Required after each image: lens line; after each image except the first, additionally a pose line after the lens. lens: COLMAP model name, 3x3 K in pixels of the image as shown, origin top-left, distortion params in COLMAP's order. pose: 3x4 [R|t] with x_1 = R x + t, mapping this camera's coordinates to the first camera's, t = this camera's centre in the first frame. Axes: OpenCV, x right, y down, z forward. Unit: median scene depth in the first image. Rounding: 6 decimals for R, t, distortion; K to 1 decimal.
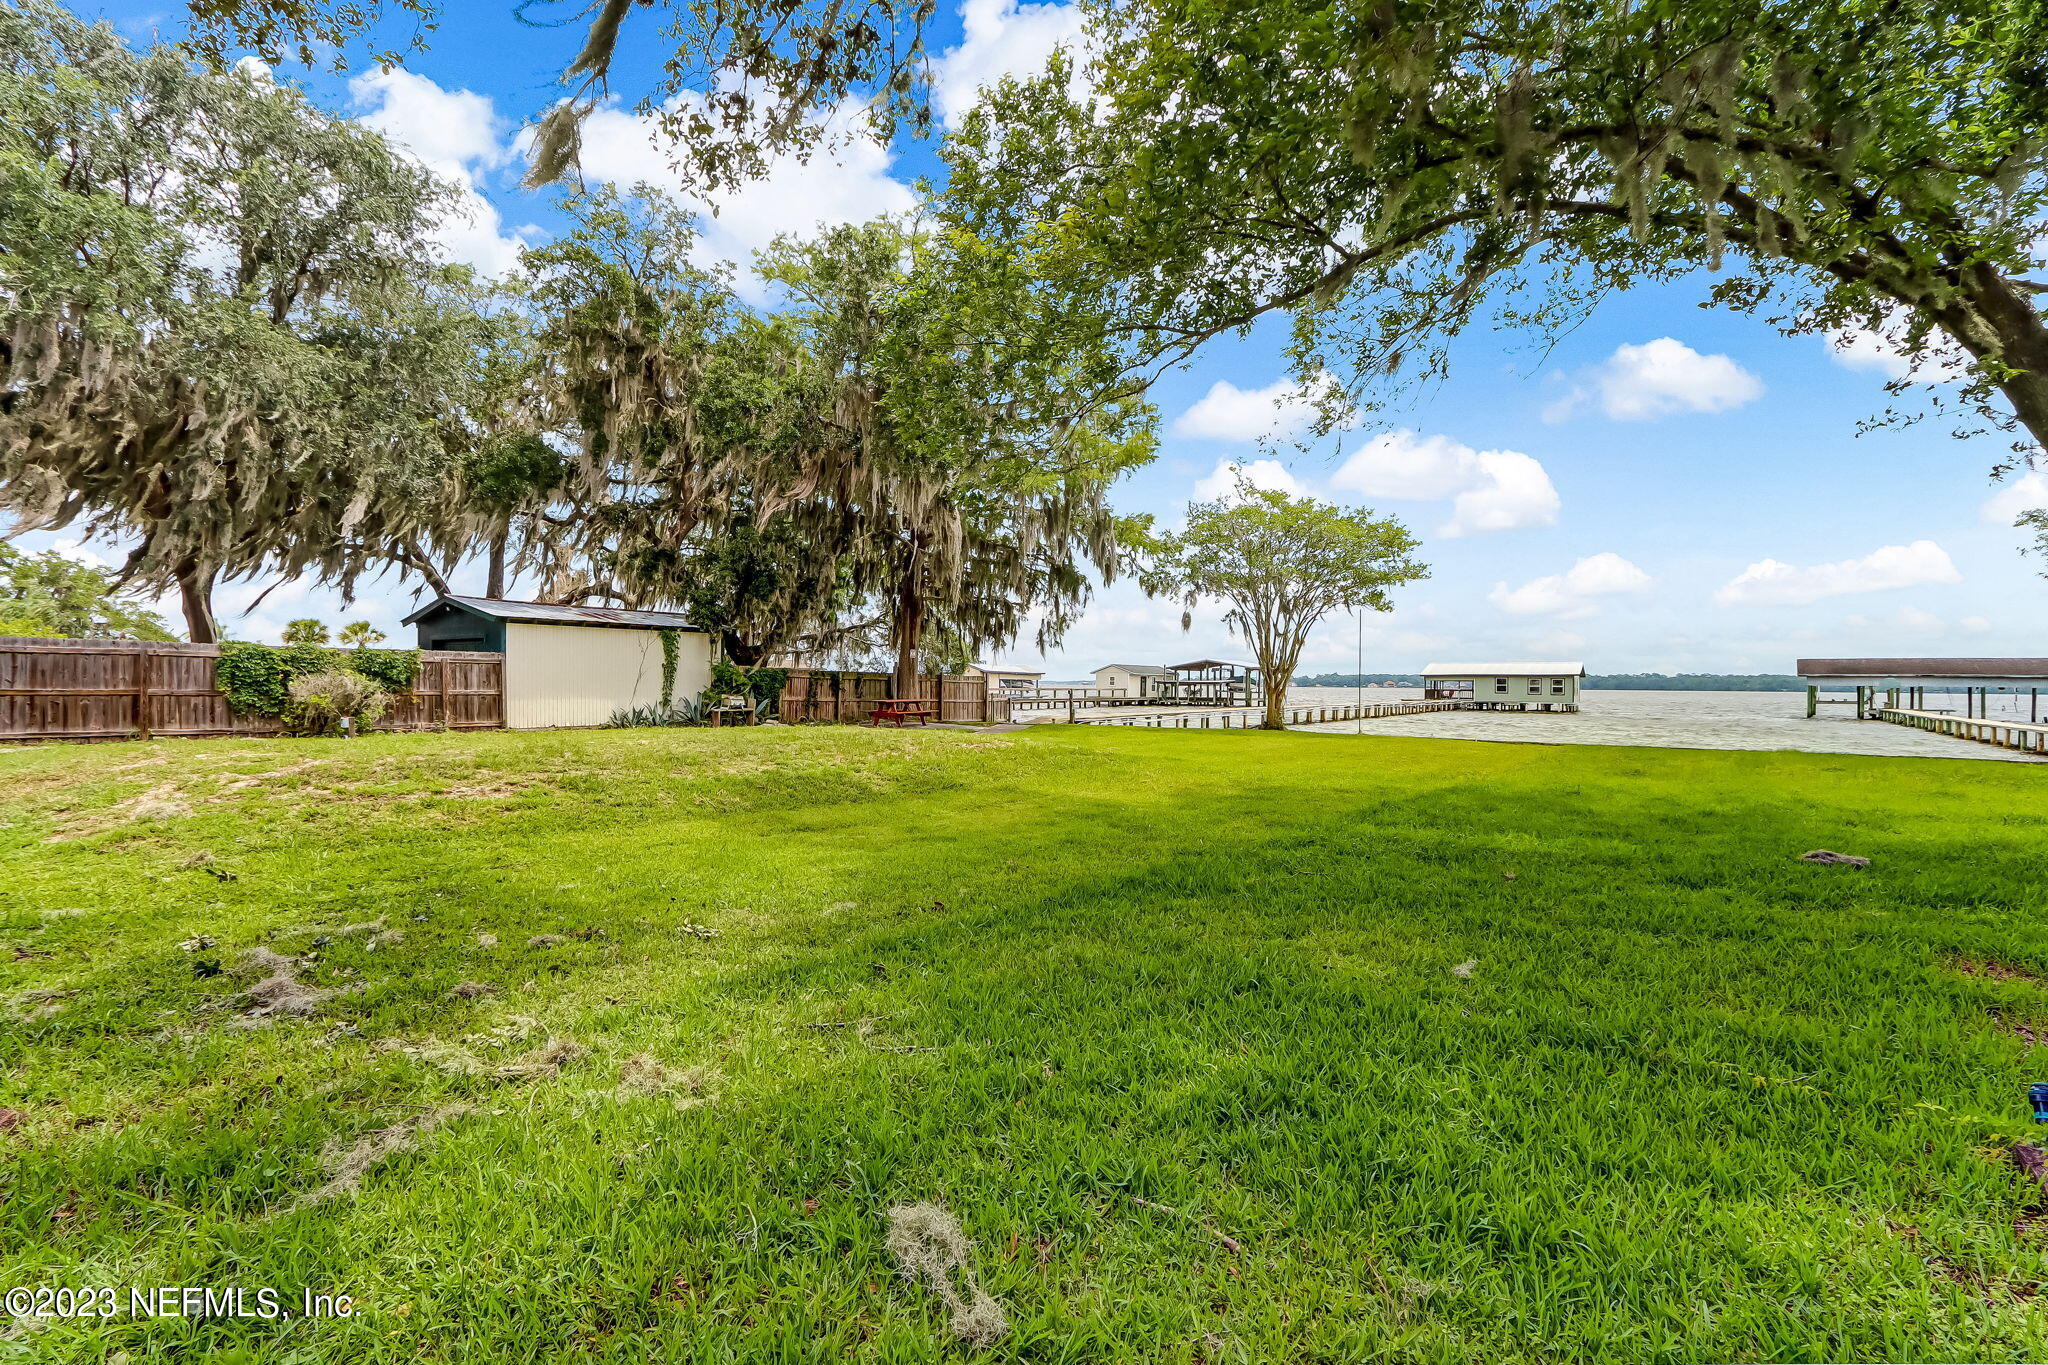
lens RADIAL K [[976.6, 0, 1028.4], [0, 976.6, 688.5], [0, 0, 1]] dist [-0.006762, -0.000031]
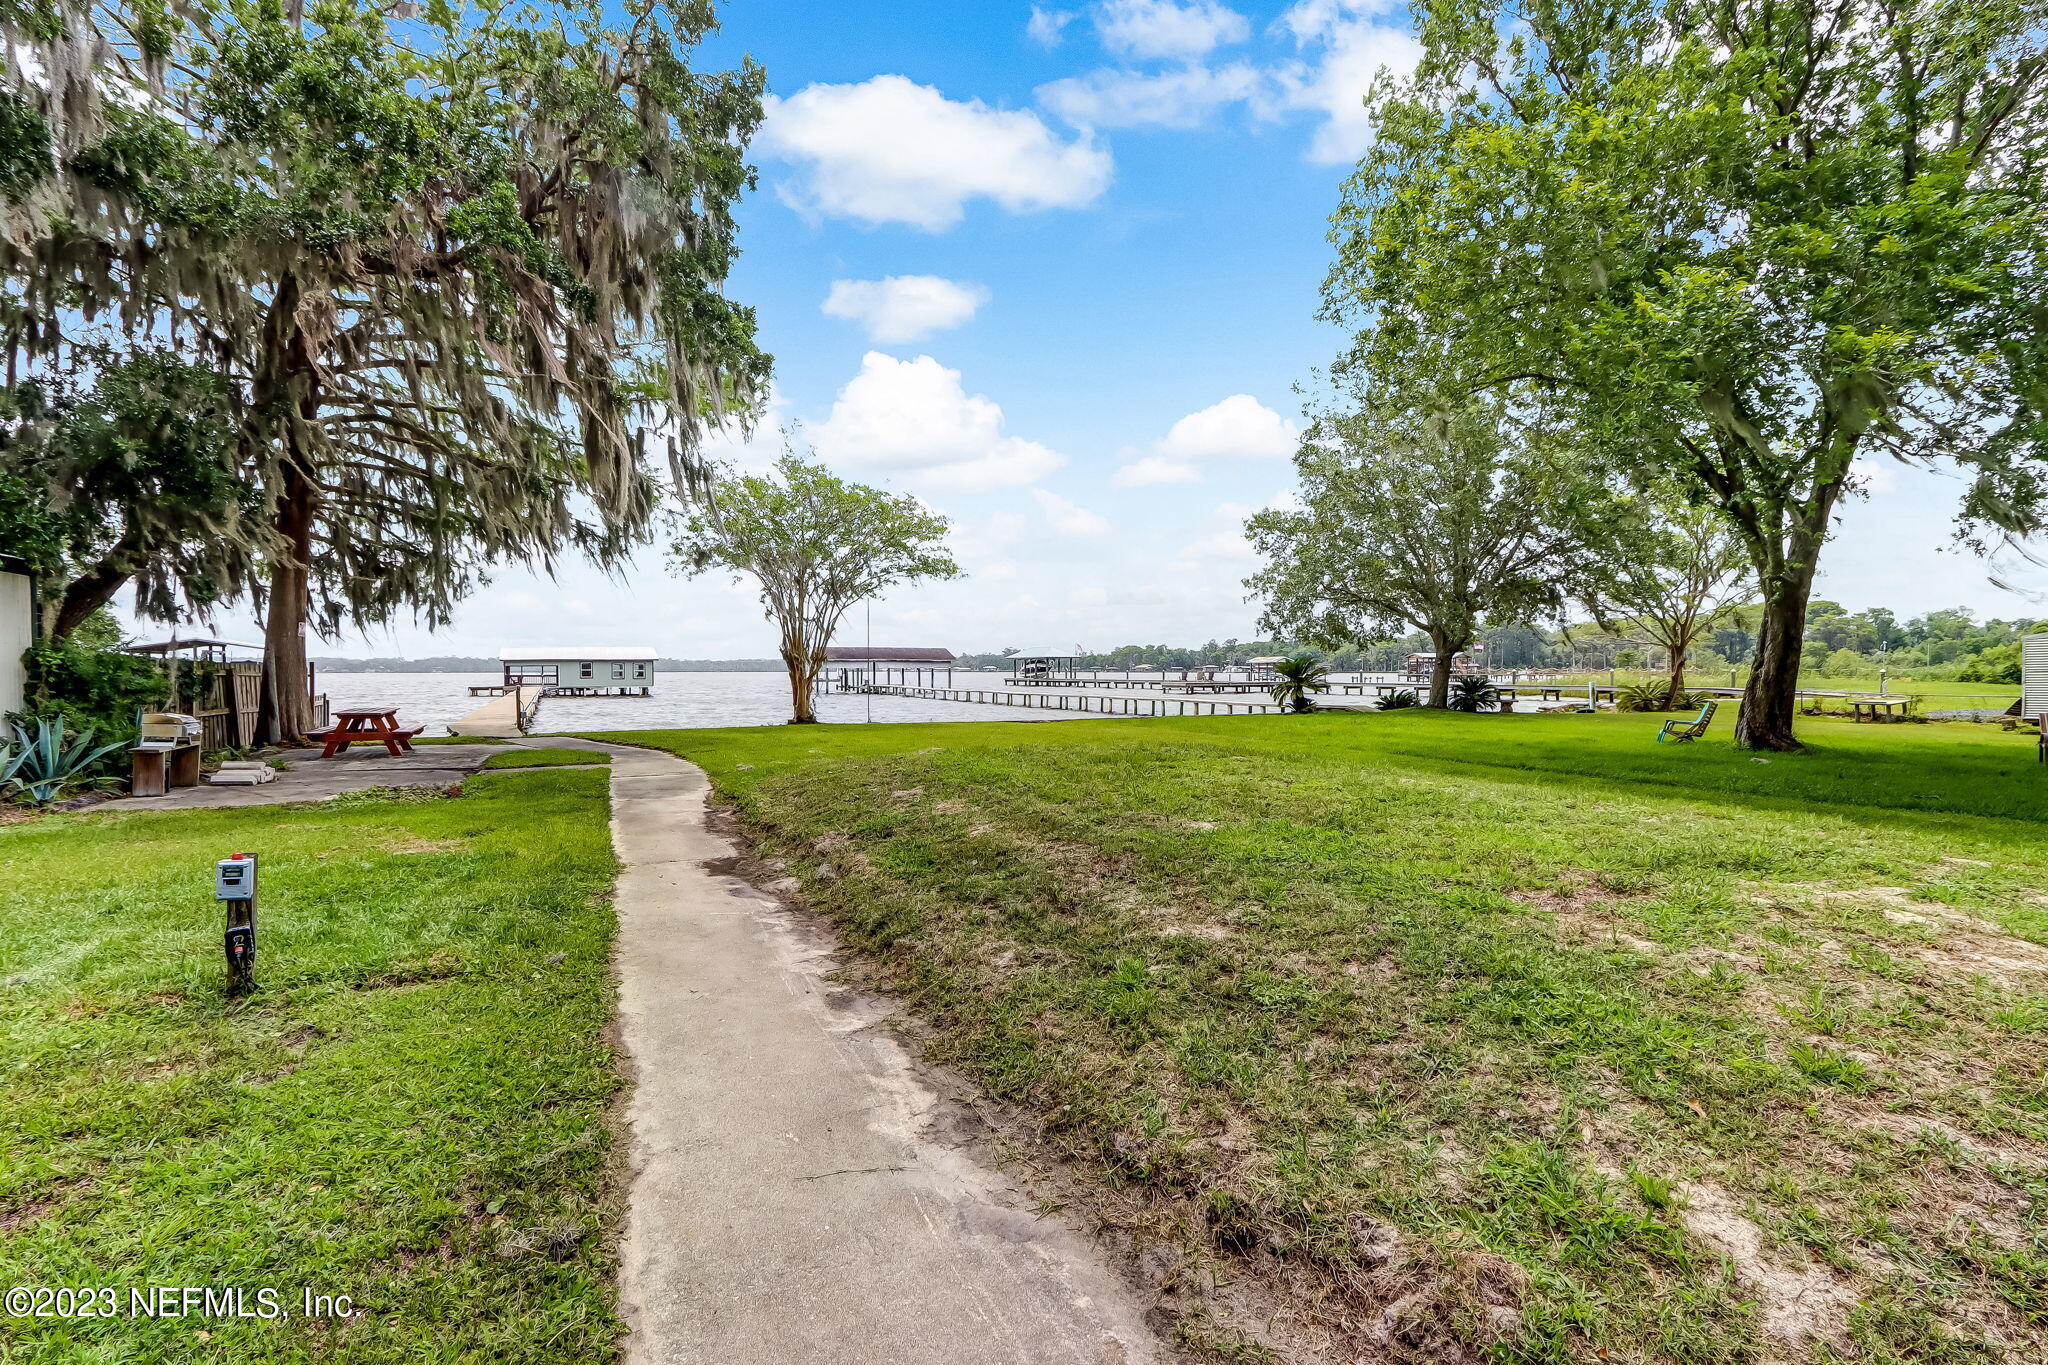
lens RADIAL K [[976.6, 0, 1028.4], [0, 976.6, 688.5], [0, 0, 1]] dist [-0.006762, -0.000031]
pose [[0.509764, -0.022726, 0.860014, -0.269052], [0.007255, 0.999729, 0.022117, -0.006760], [-0.860283, -0.005036, 0.509791, 0.221655]]
